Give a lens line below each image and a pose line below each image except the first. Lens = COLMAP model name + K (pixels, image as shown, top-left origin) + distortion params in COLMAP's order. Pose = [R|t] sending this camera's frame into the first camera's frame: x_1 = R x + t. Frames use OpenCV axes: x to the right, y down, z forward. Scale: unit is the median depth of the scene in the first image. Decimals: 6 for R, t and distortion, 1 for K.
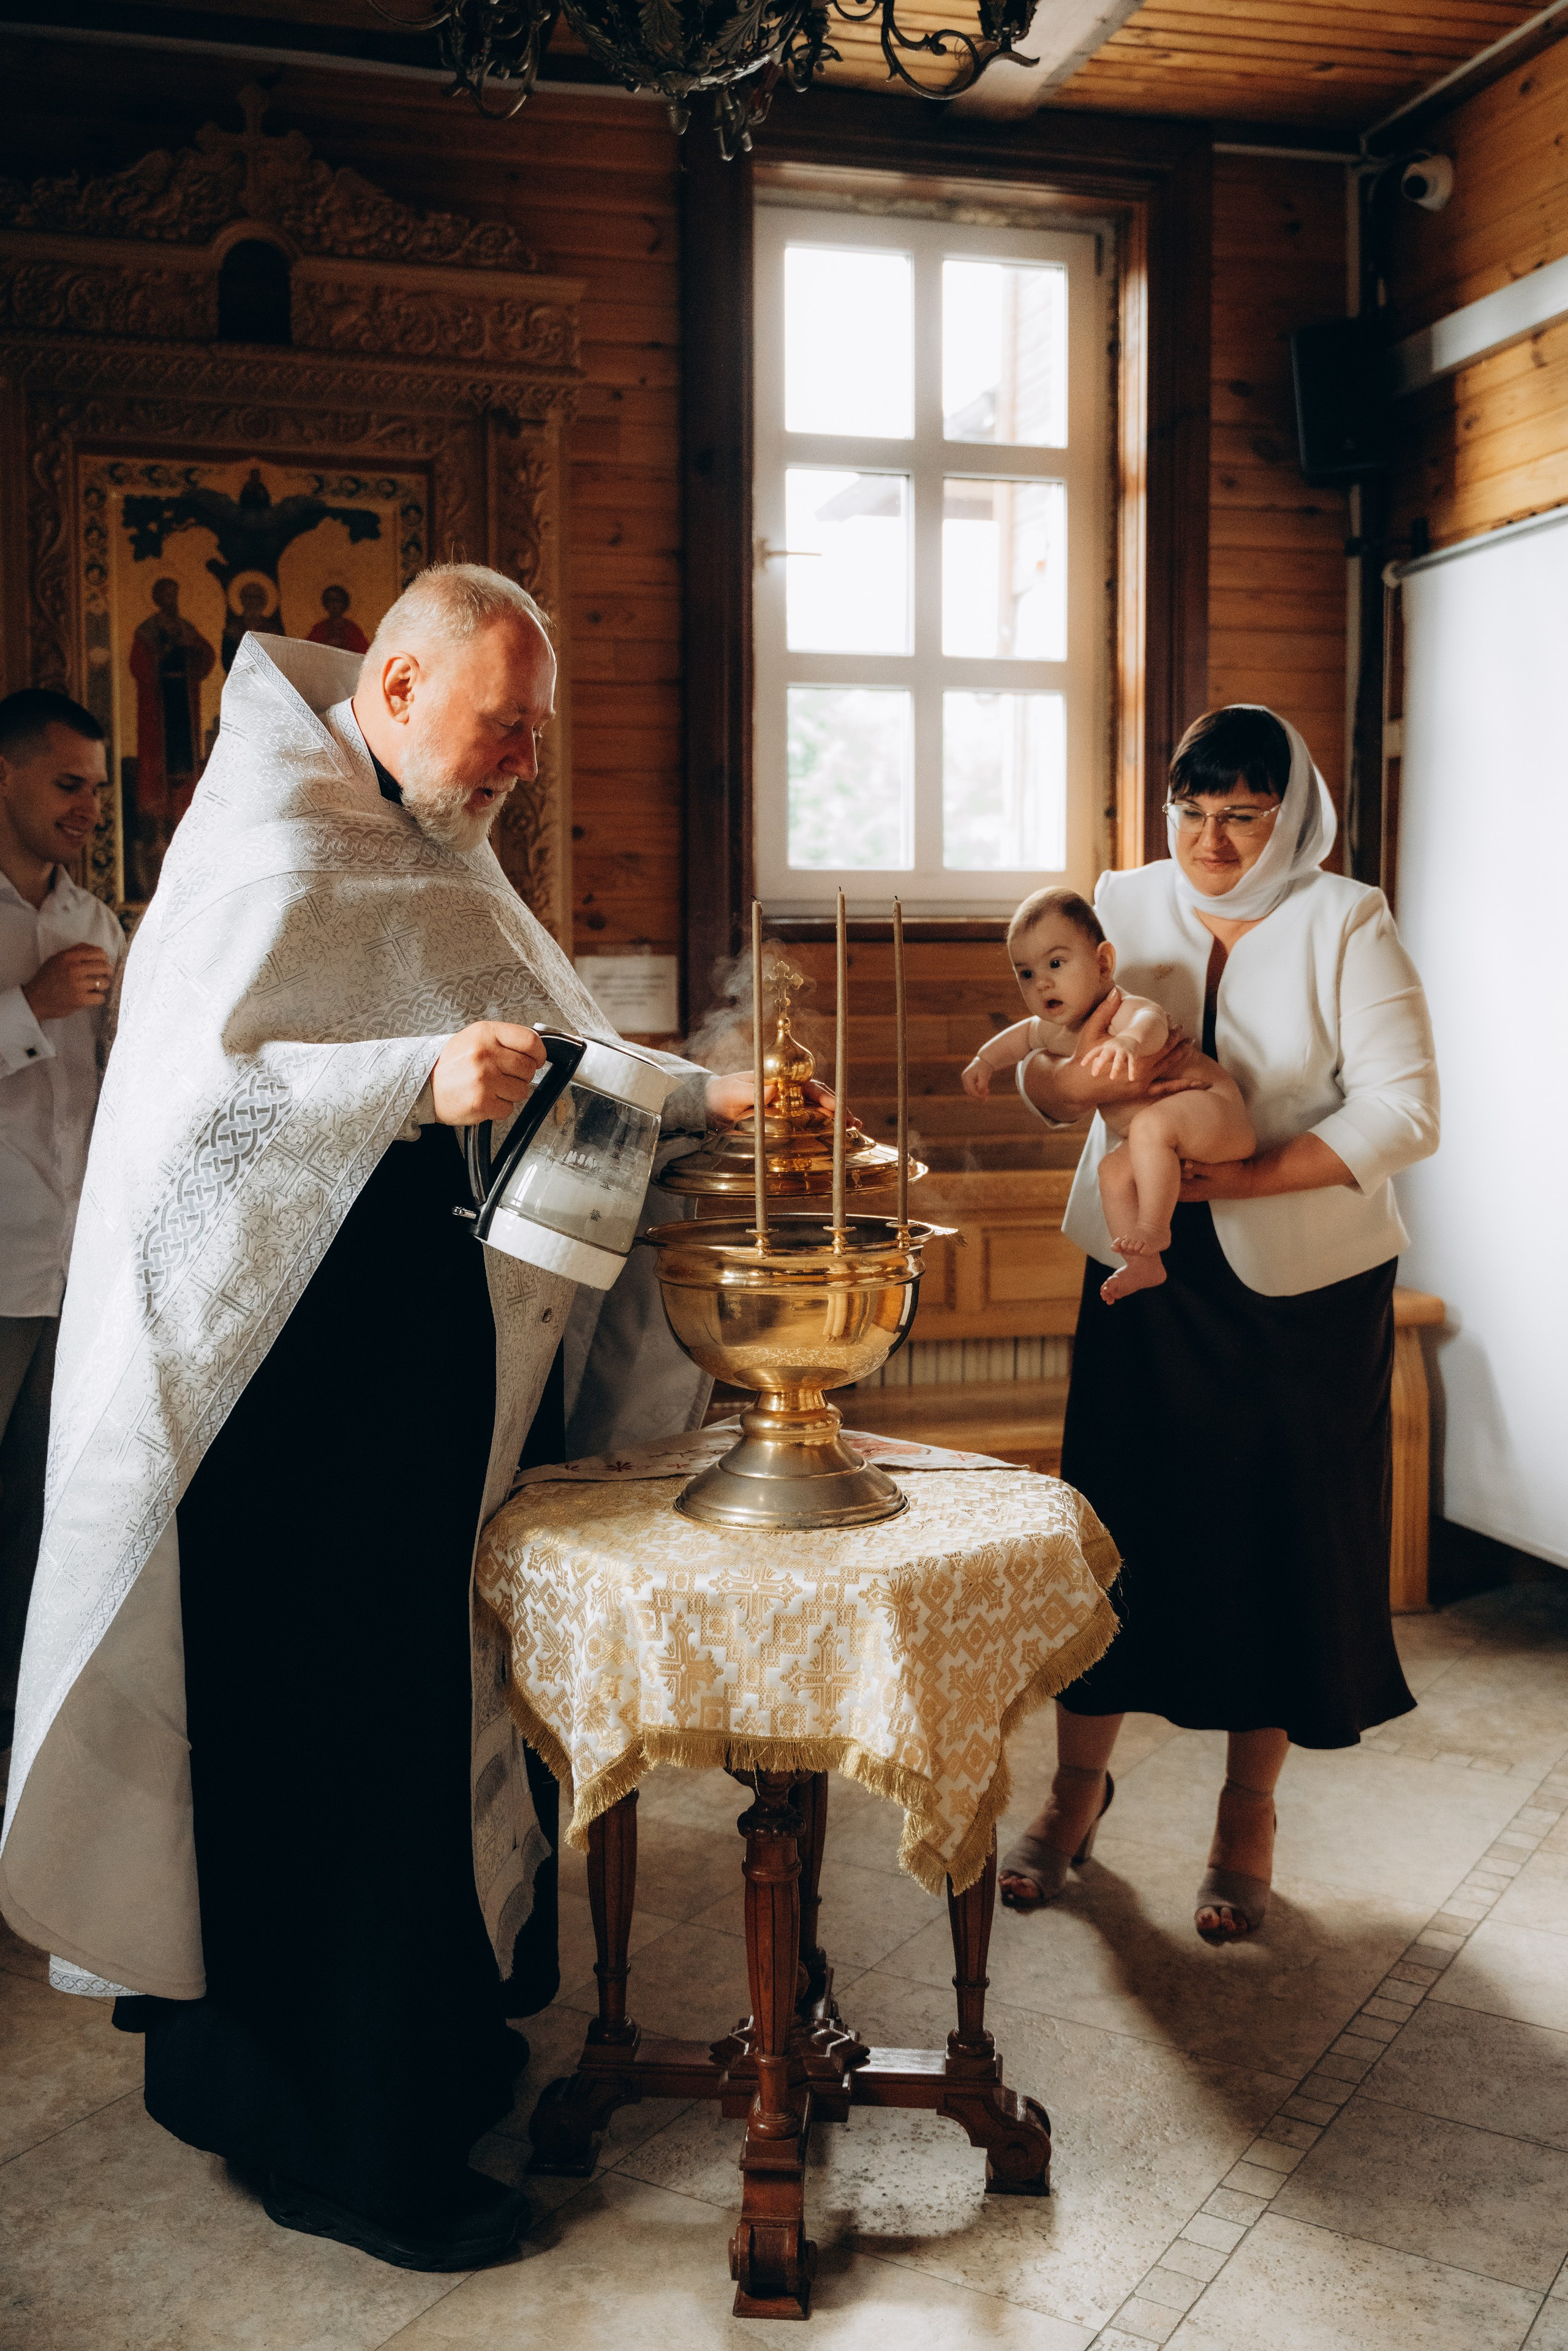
lens RADIAL K [[2392.8, 0, 756.0], [0, 2392.8, 1120.6], [0, 0, 1]] dist [0.064643, 0.000000]
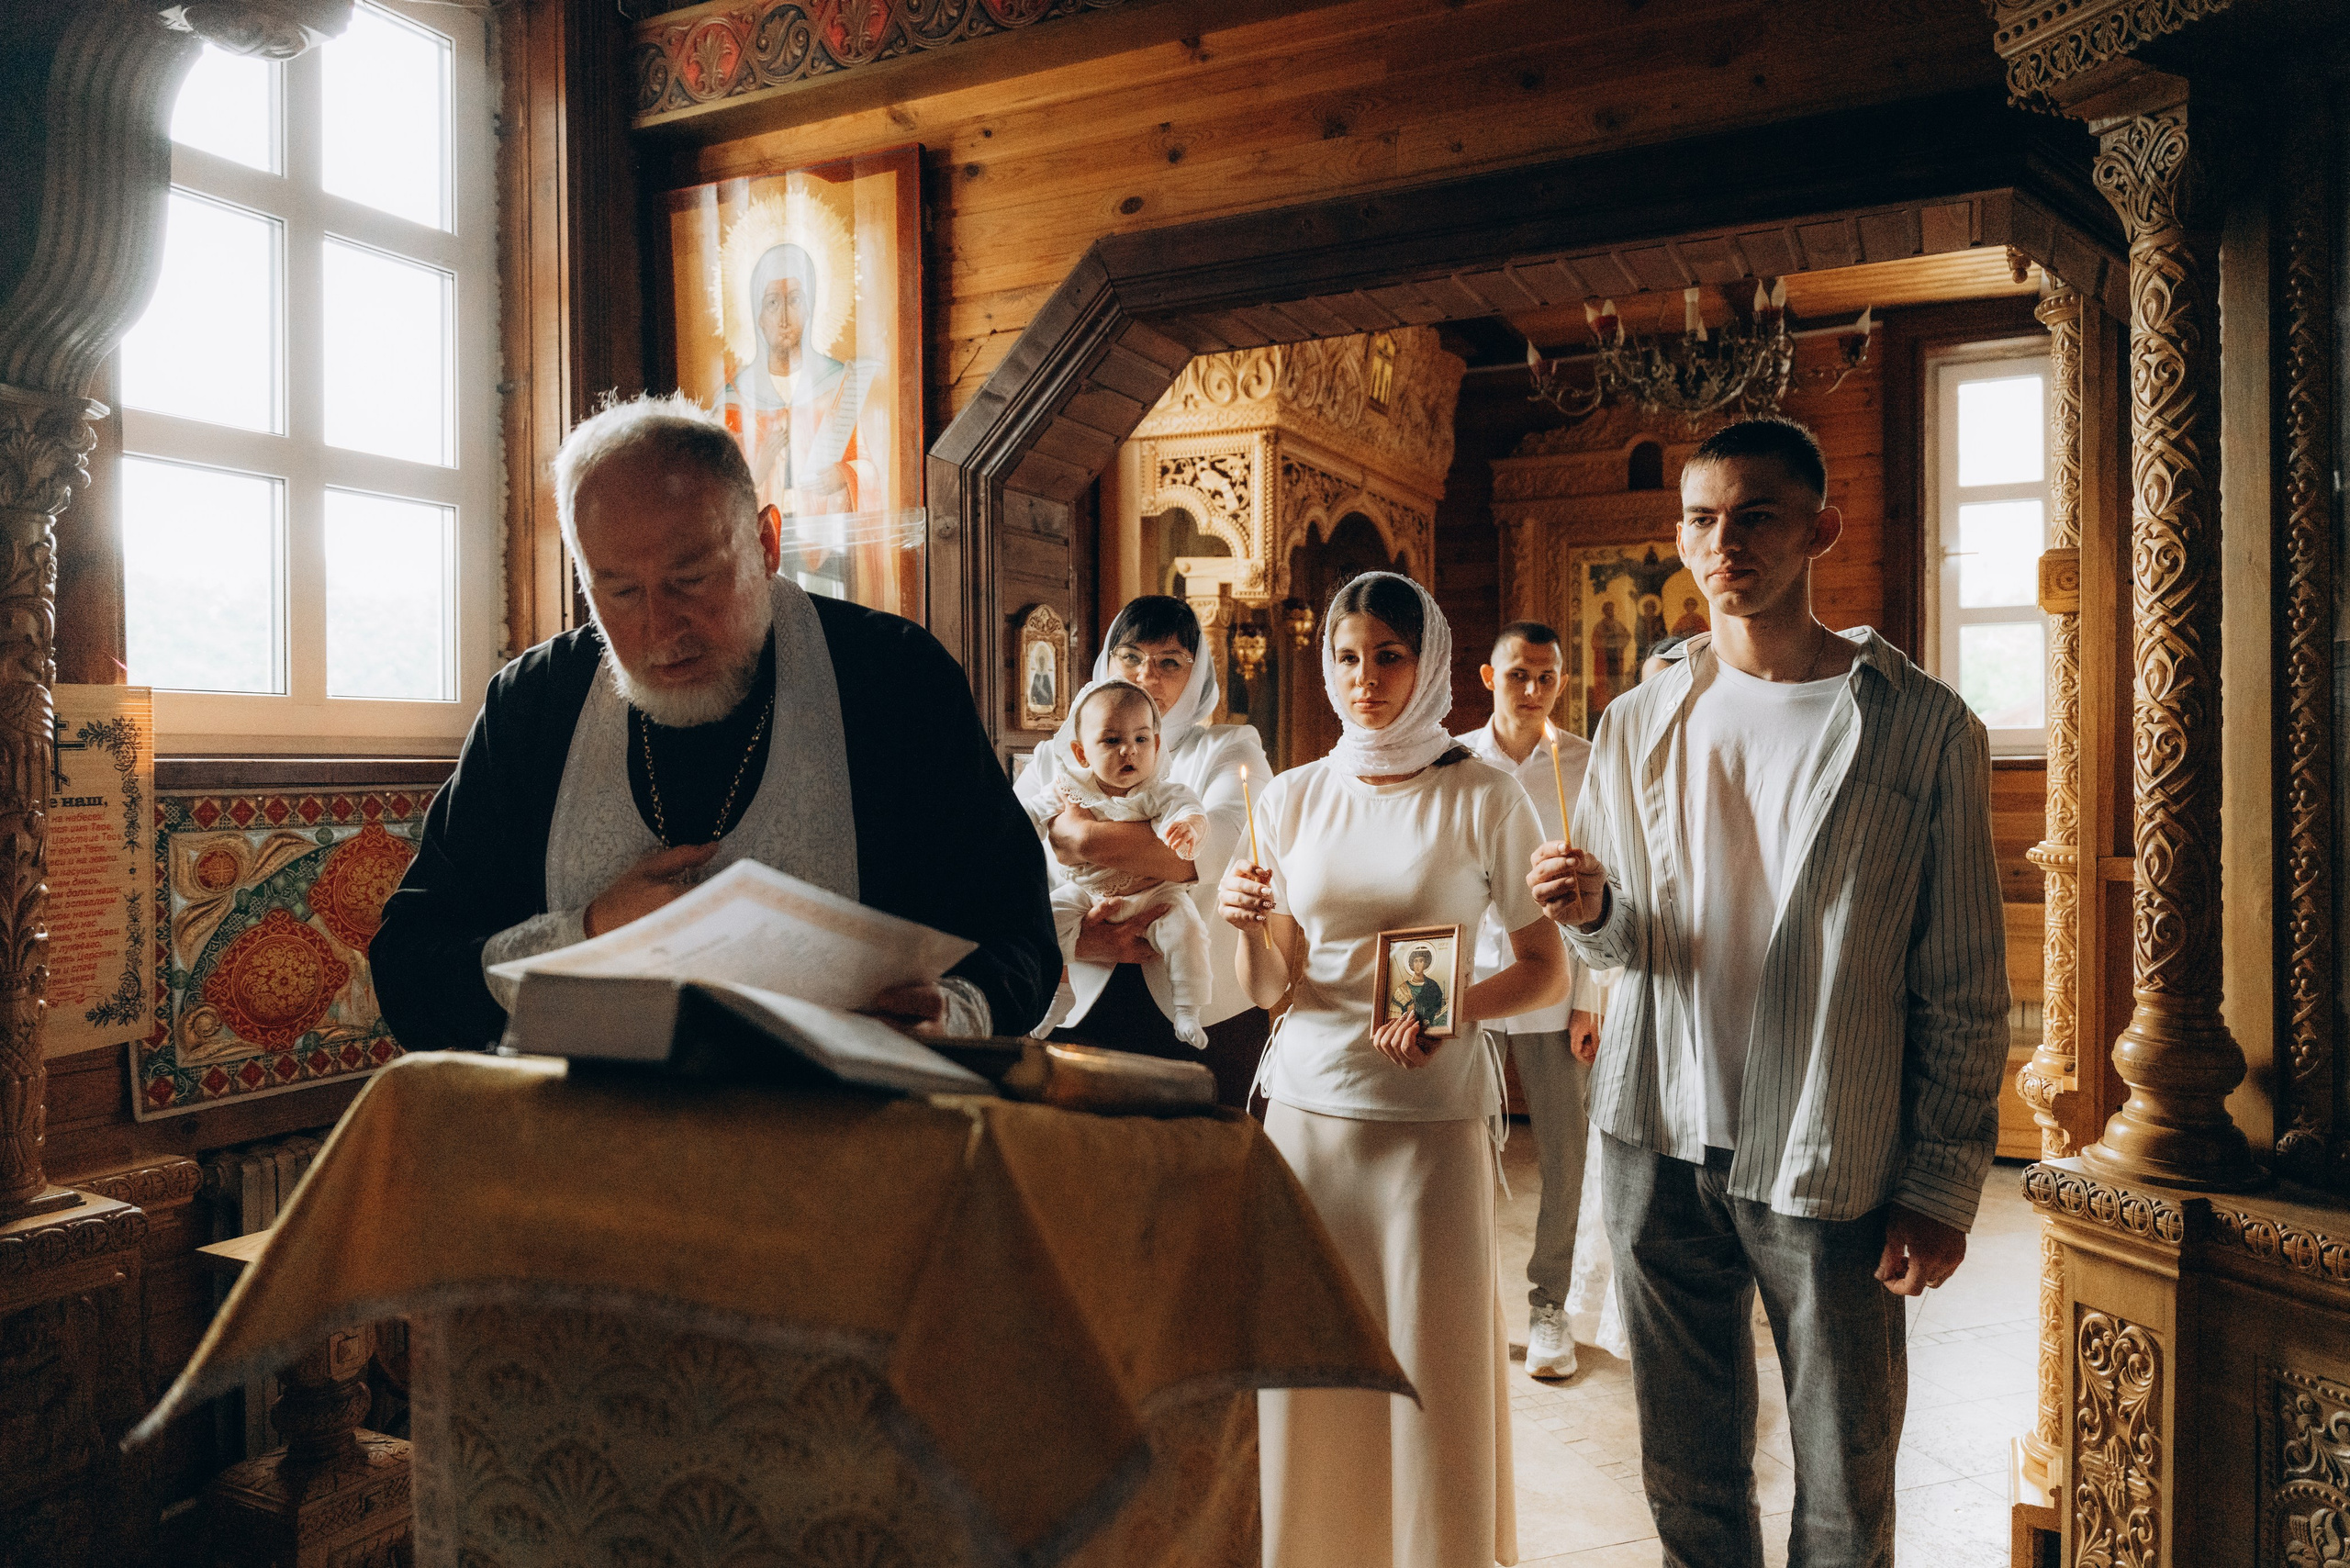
lens RADIAL K [[1620.6, 0, 1160.3], [0, 1620.6, 792.6], [0, 0, 1]] dist [-0.009698, 0.004593]
pose [[0.770150, -0.001873, -0.637860, 0.356516], [-0.033629, 0.998486, -0.043536, 0.015840], [0.636976, 0.054980, 0.768921, -0.326201]]
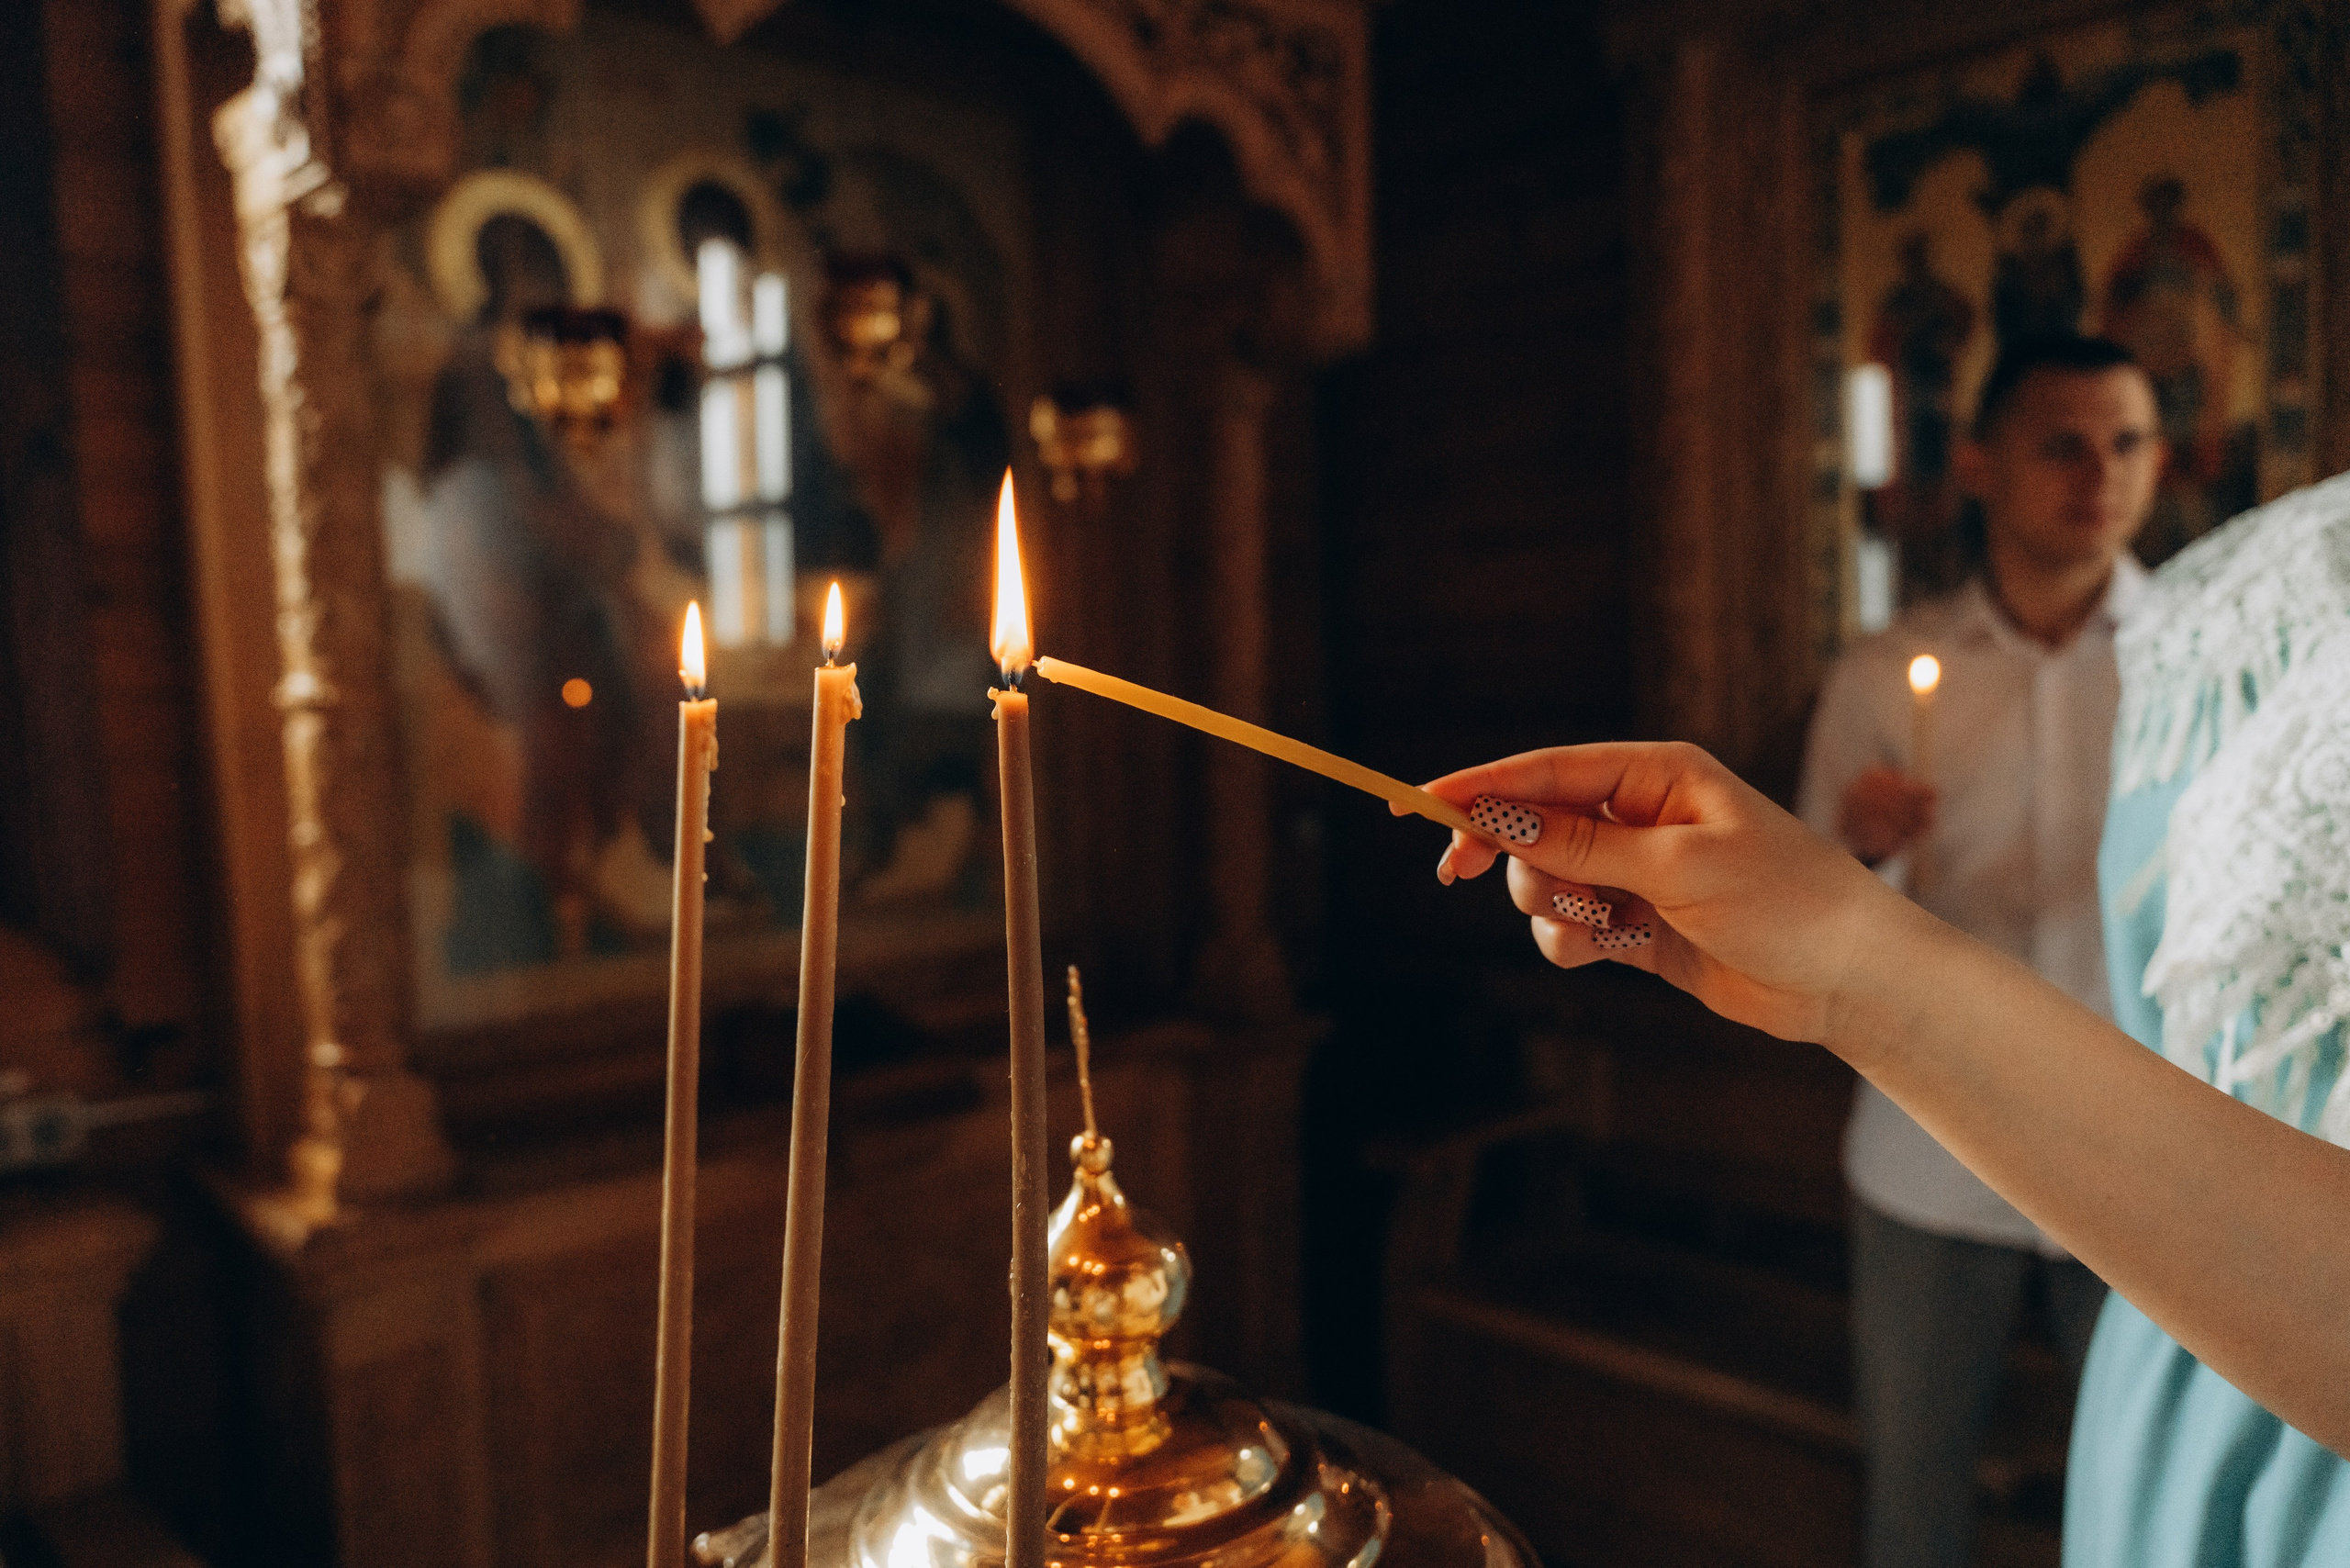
lens RADIAL K [[1620.6, 0, 1113.8], [0, 1620.6, 746.2], [0, 0, 1]] dist [-0.009698, 0.004593]
pose [[0.456739, 0.020843, -0.889357, 0.100772], [-0.040068, 0.999193, 0.002840, -0.052571], [0.888698, 0.034337, 0.457205, 0.547270]]
